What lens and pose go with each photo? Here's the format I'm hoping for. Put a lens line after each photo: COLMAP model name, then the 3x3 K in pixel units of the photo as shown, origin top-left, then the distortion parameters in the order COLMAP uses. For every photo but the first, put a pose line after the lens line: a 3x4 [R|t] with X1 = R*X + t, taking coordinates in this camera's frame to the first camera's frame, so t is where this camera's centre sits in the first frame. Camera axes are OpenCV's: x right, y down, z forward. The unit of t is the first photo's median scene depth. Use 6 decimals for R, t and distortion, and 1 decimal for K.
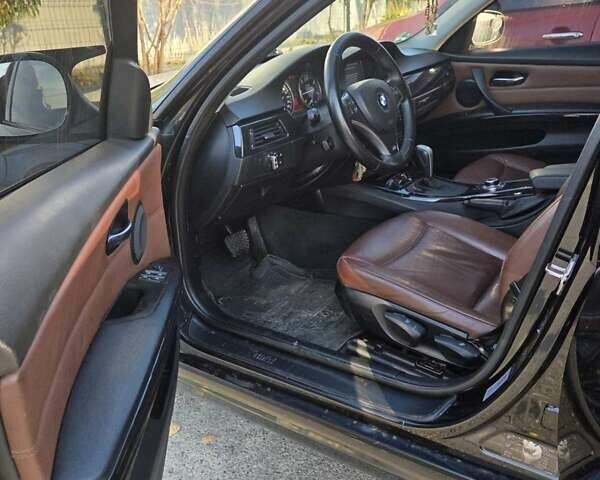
lens RADIAL K [[486.5, 0, 300.0], [0, 486.5, 240.0], [0, 0, 1]] dist [0.000396, -0.001472]
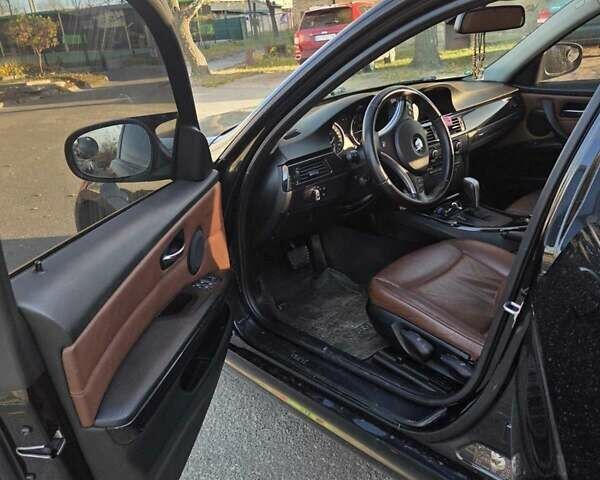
lens RADIAL K [[486.5, 0, 300.0], [0, 486.5, 240.0], [0, 0, 1]] dist [0.000396, -0.001472]
pose [[0.974497, 0.057801, -0.216827, 0.172312], [-0.059912, 0.998199, -0.003169, -0.043641], [0.216253, 0.016079, 0.976205, -0.171635]]
